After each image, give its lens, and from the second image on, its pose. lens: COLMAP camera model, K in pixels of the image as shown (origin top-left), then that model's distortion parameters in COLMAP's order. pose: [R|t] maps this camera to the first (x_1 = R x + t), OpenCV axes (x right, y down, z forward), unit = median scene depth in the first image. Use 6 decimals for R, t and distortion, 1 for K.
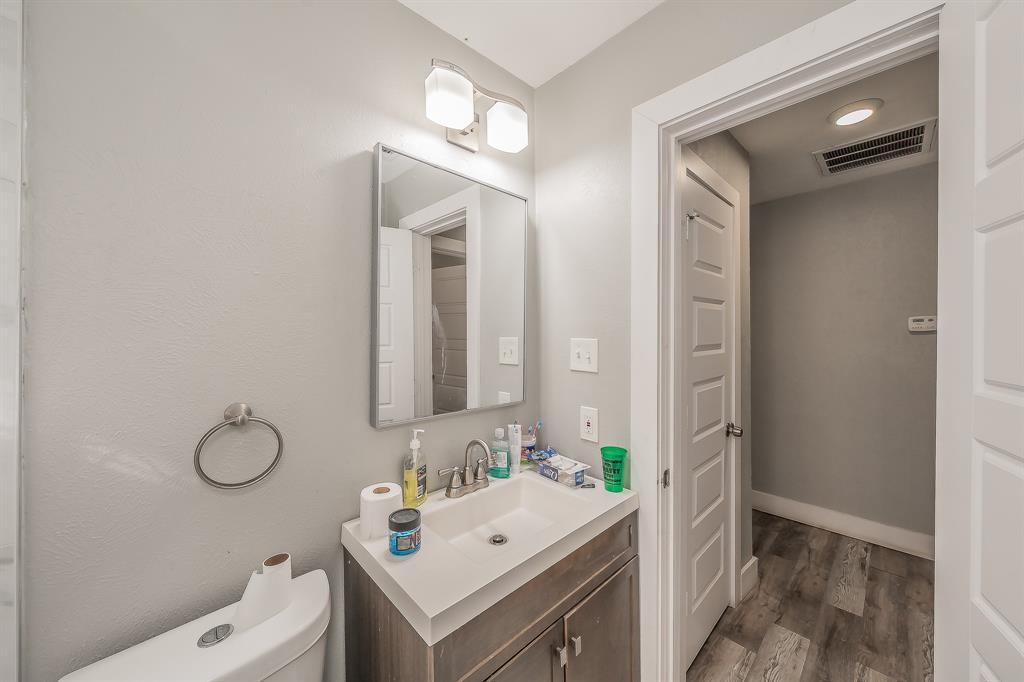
lens RADIAL K [[370.6, 0, 513.0], [0, 370.6, 336.1], [0, 0, 1]] dist [-0.000494, 0.000023]
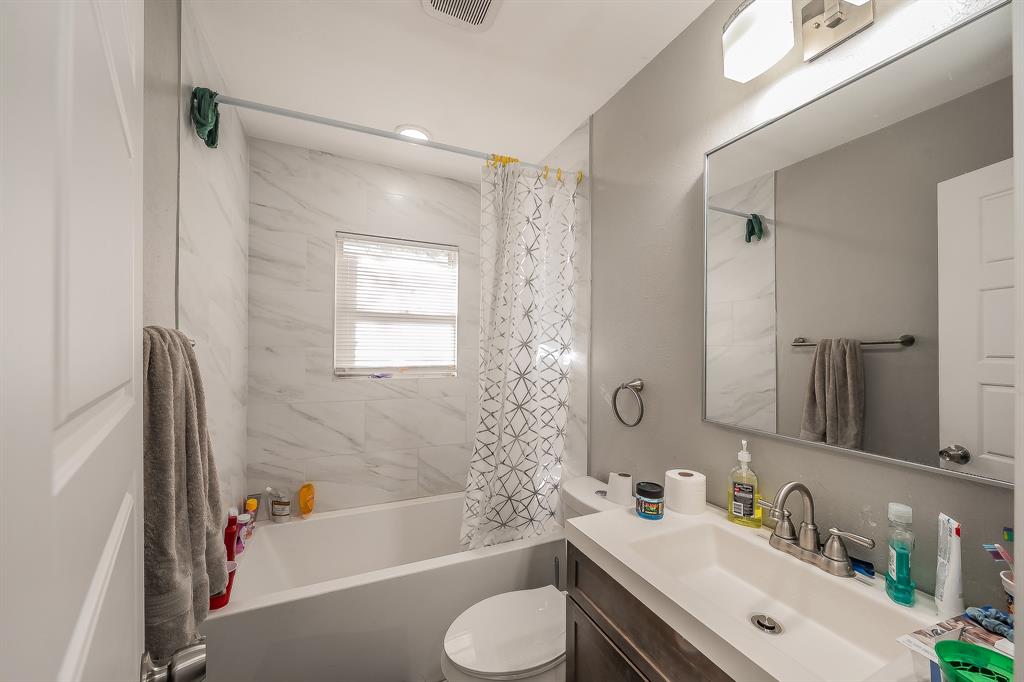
lens RADIAL K [[387.3, 0, 509.8], [0, 387.3, 345.6], [0, 0, 1]] dist [-0.000319, -0.000029]
pose [[-0.345385, -0.007936, -0.938427, 0.795919], [-0.005690, 0.999964, -0.006363, 0.036169], [0.938444, 0.003142, -0.345418, 0.786474]]
